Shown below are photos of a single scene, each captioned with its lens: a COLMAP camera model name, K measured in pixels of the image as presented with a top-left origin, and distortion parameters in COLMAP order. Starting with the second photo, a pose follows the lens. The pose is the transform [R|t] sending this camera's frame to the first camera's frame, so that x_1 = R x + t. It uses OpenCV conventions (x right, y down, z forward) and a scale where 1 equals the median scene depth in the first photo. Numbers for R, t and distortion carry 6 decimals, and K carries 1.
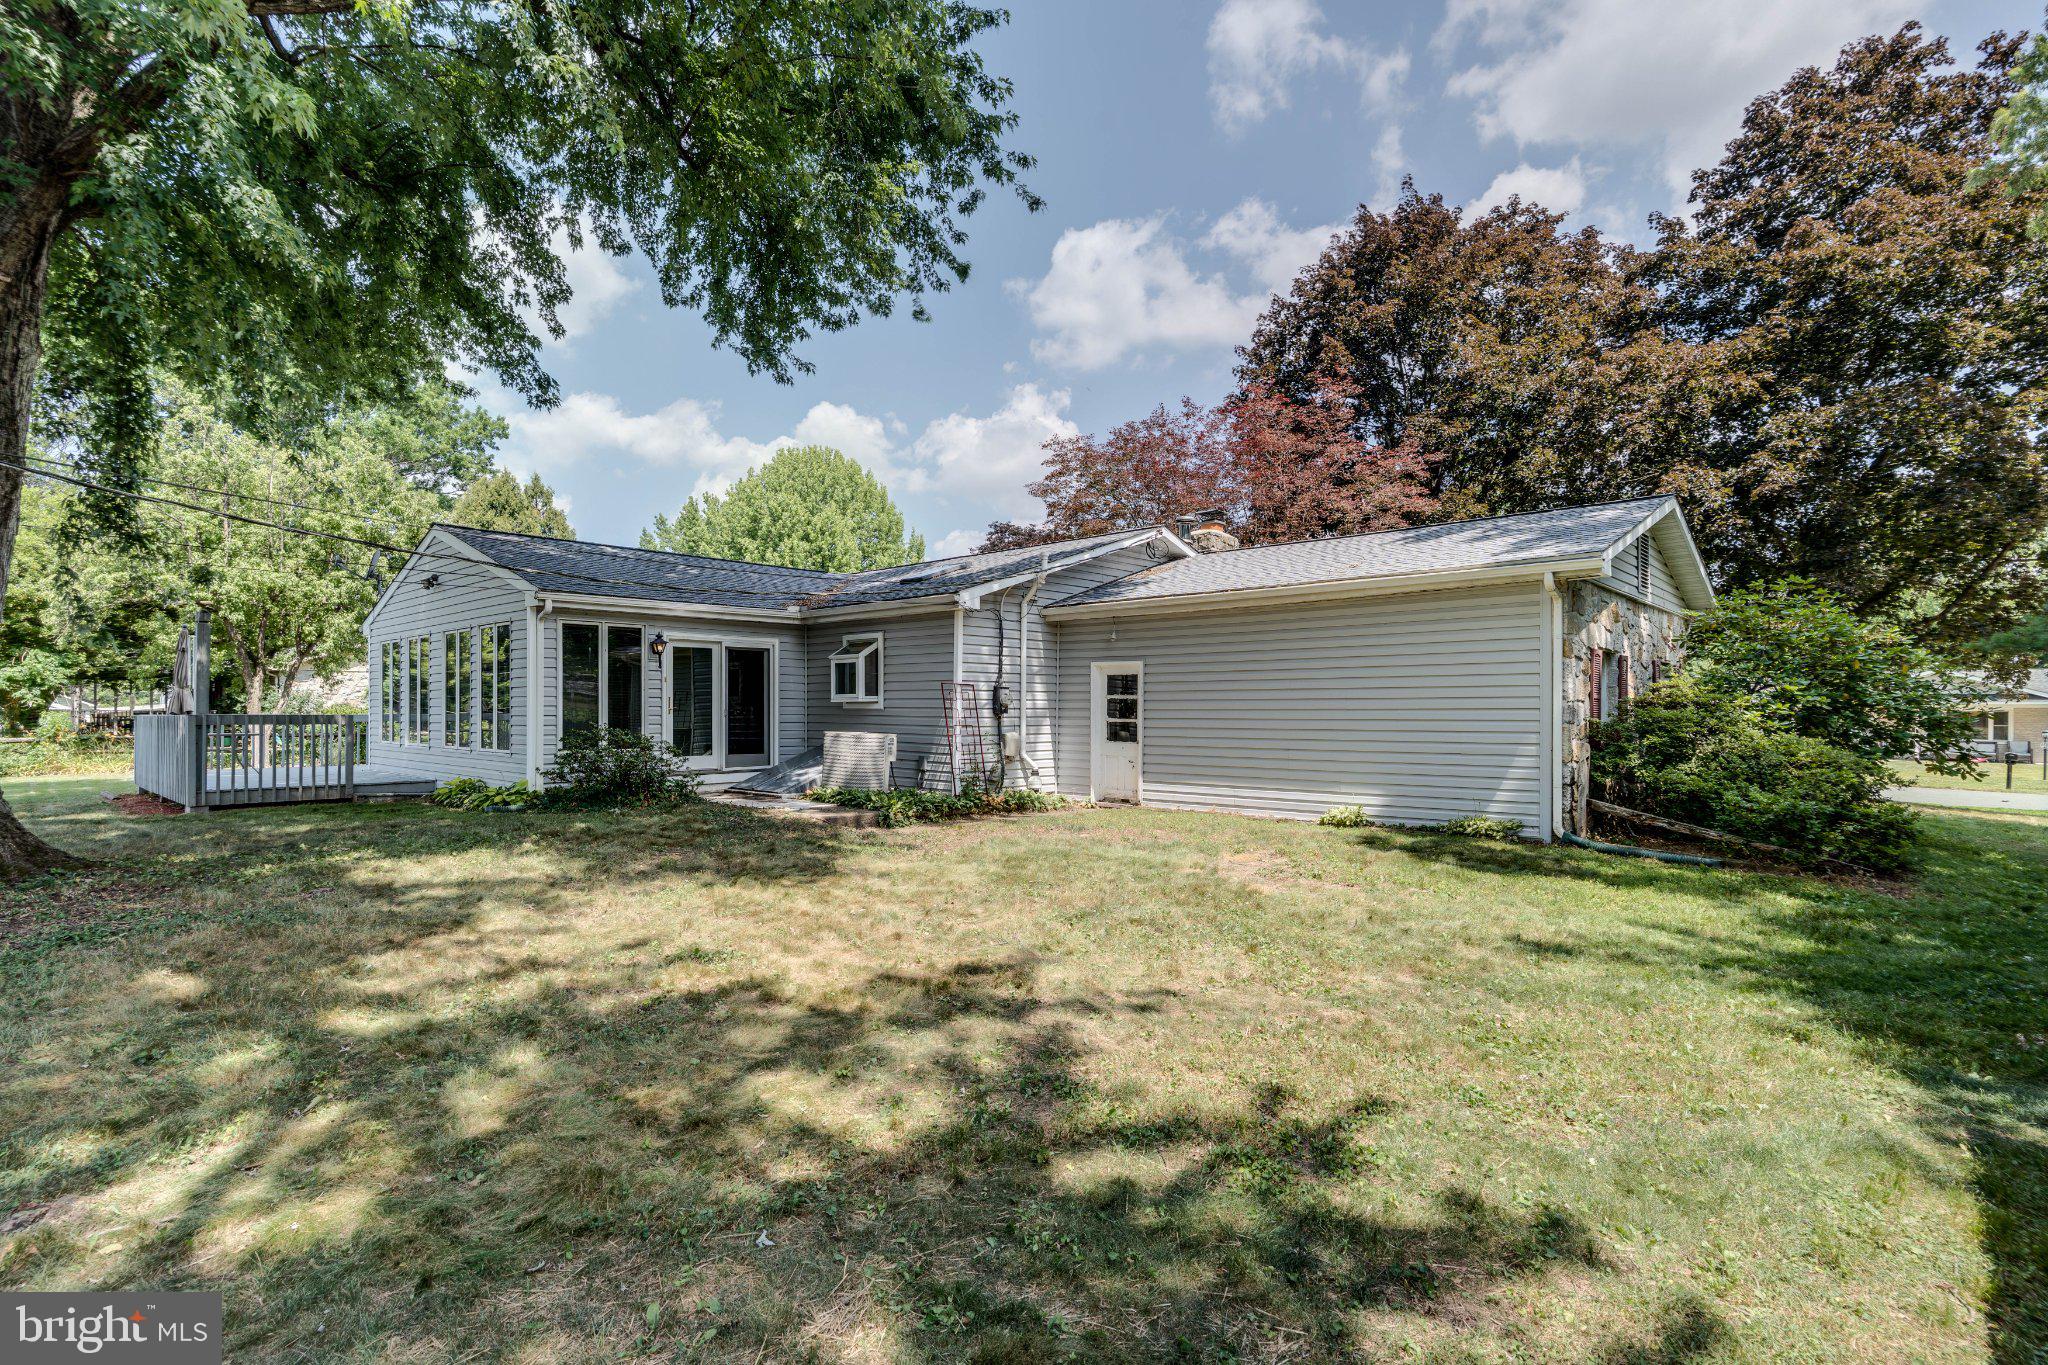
lens RADIAL K [[989.4, 0, 1028.3], [0, 989.4, 697.0], [0, 0, 1]] dist [0.001680, 0.000333]
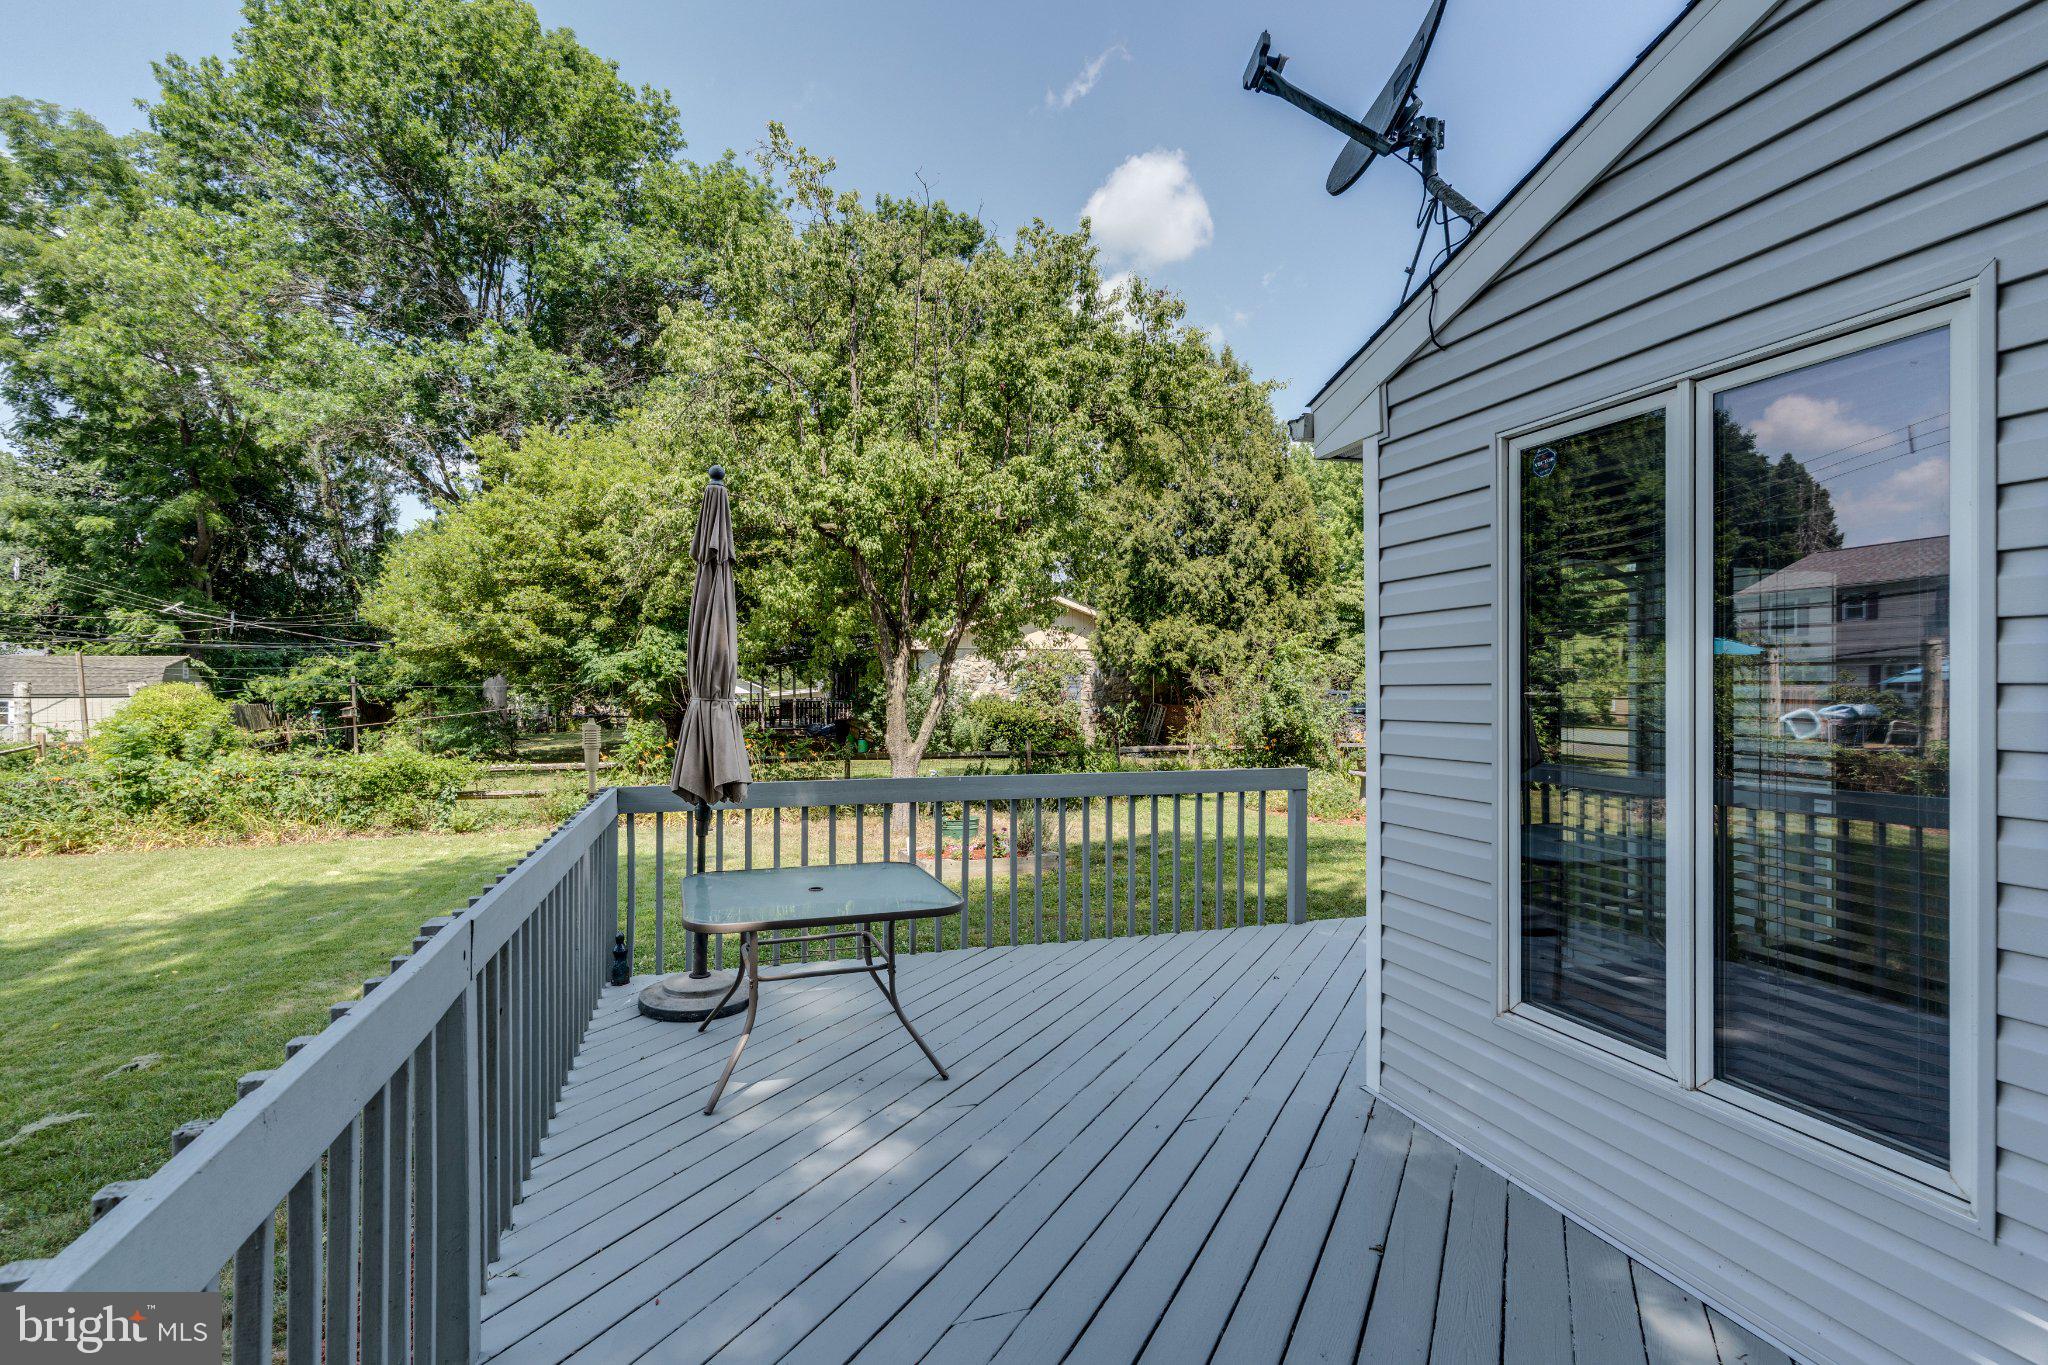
lens RADIAL K [[897.6, 0, 1024.0], [0, 897.6, 682.5], [0, 0, 1]] dist [0.000942, 0.000106]
pose [[0.872374, -0.005354, -0.488809, -0.792972], [0.008543, 0.999954, 0.004293, -0.012849], [0.488764, -0.007921, 0.872380, 0.998262]]
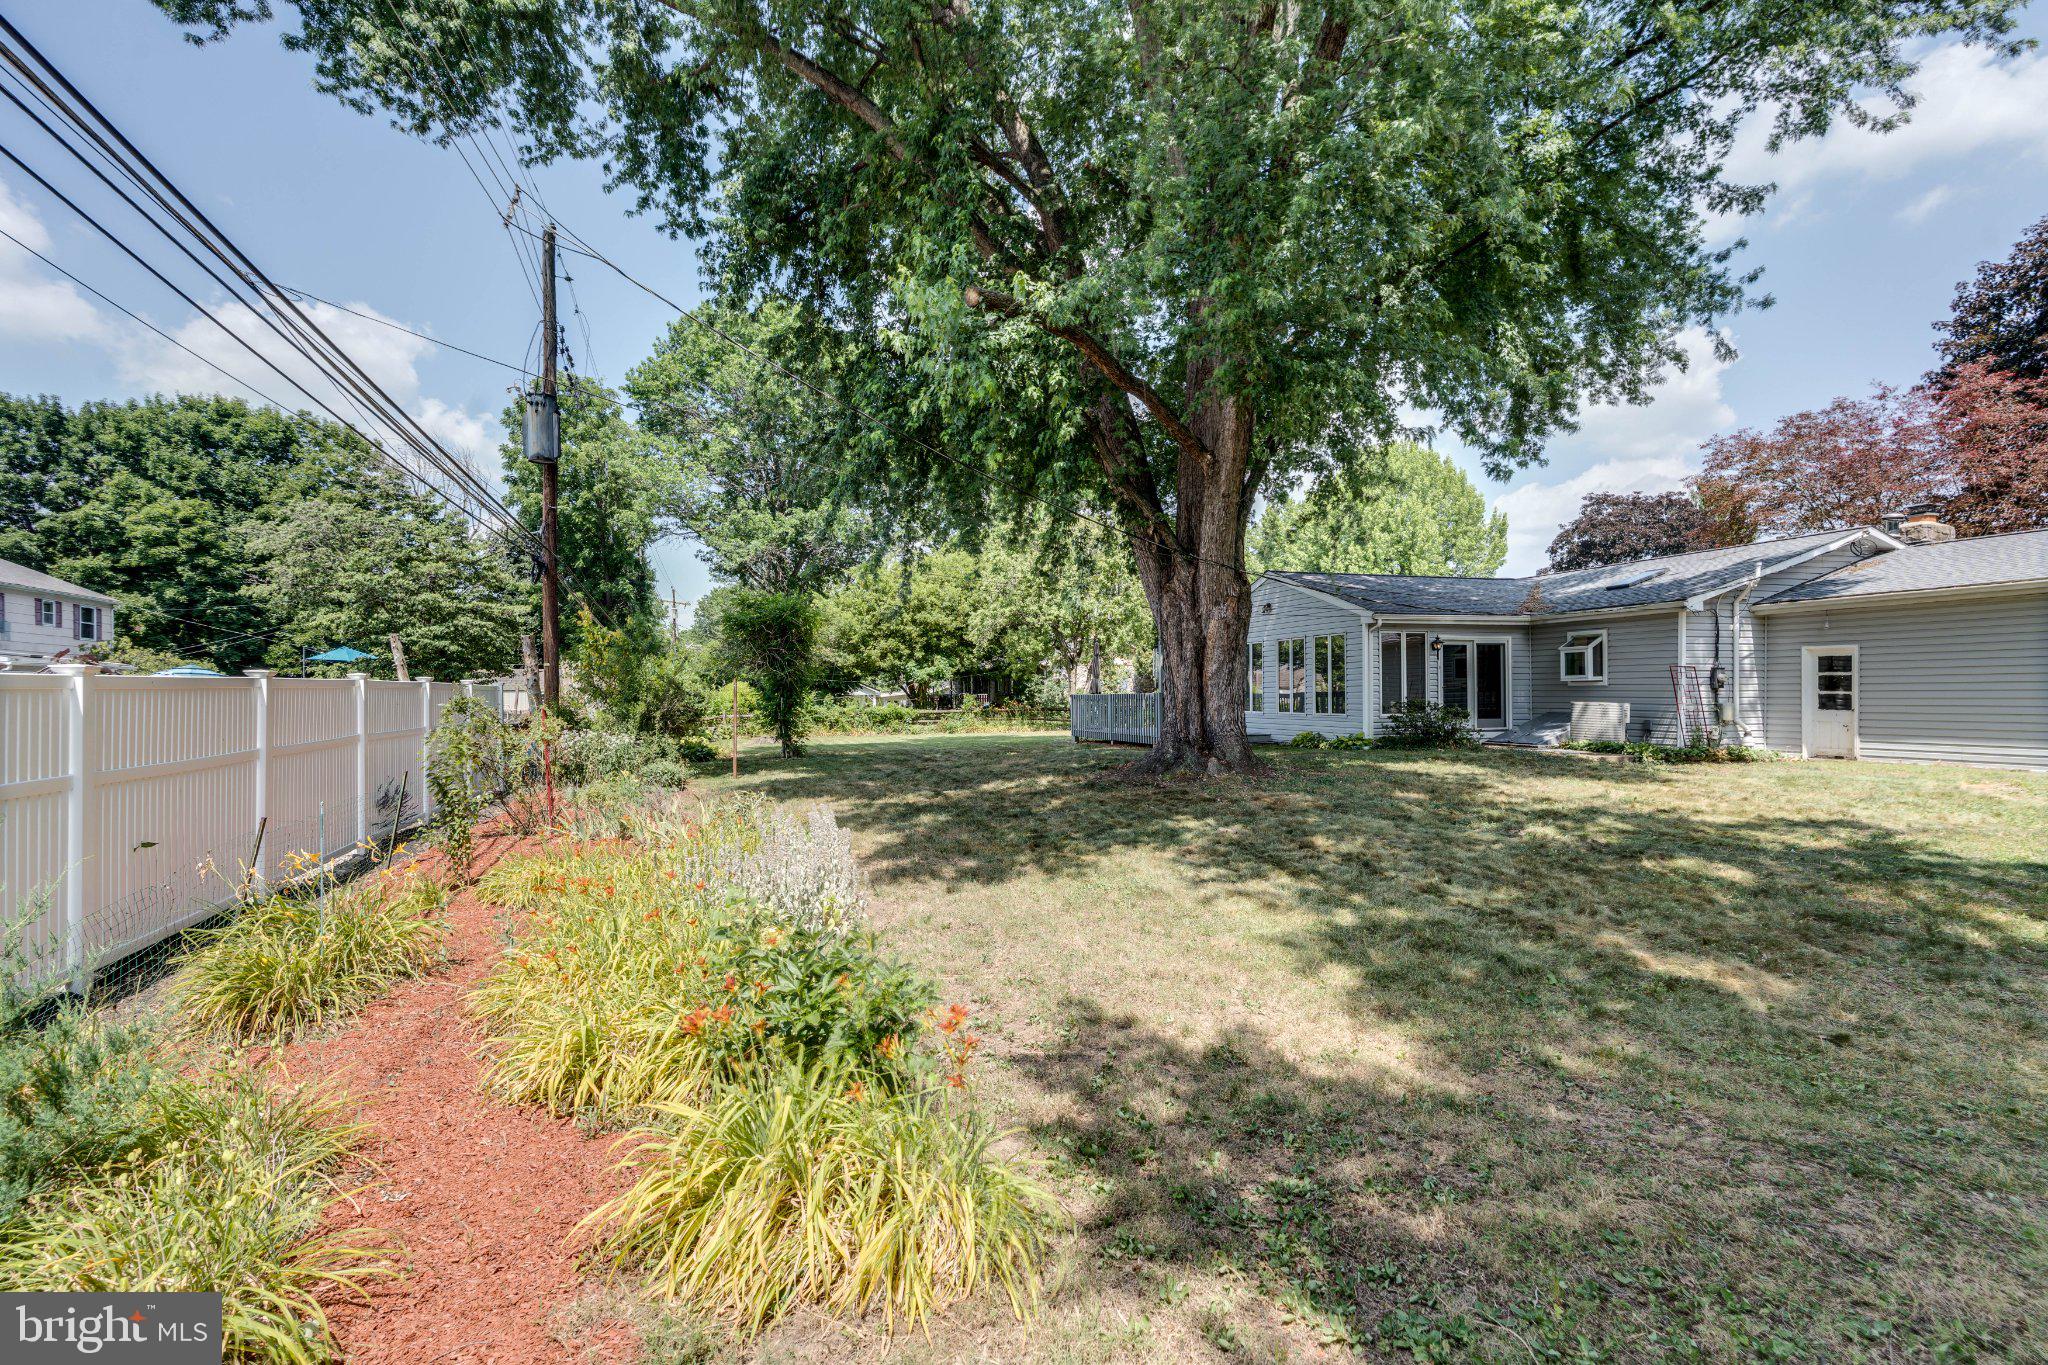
lens RADIAL K [[978.7, 0, 1019.2], [0, 978.7, 680.9], [0, 0, 1]] dist [0.001539, 0.000597]
pose [[0.859963, -0.013590, -0.510175, -0.149959], [0.014488, 0.999893, -0.002213, -0.003098], [0.510150, -0.005488, 0.860068, -0.547004]]
